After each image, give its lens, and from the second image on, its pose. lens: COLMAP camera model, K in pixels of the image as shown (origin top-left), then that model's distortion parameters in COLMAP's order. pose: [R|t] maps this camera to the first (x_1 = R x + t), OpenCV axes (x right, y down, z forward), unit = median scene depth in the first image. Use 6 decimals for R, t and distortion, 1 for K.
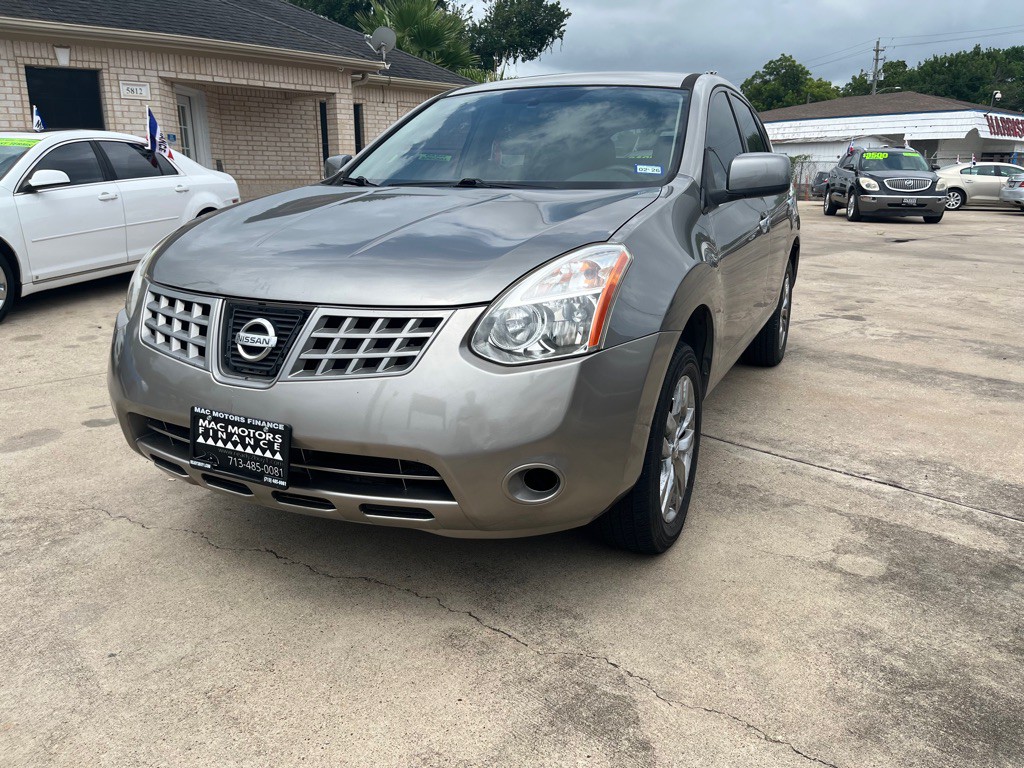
lens RADIAL K [[777.6, 0, 523.8], [0, 777.6, 386.3], [0, 0, 1]] dist [0.071946, -0.106274]
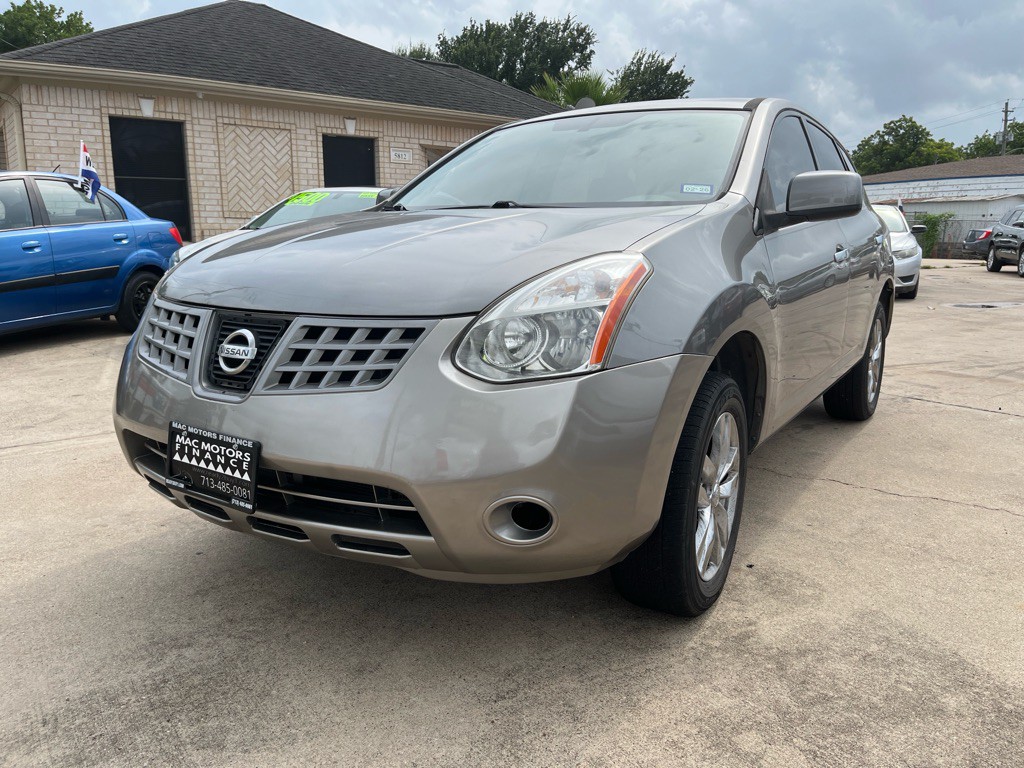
lens RADIAL K [[777.6, 0, 523.8], [0, 777.6, 386.3], [0, 0, 1]] dist [0.071946, -0.106274]
pose [[0.991017, 0.024553, -0.131463, 0.120097], [-0.034595, 0.996609, -0.074656, 0.039739], [0.129184, 0.078534, 0.988506, 0.122212]]
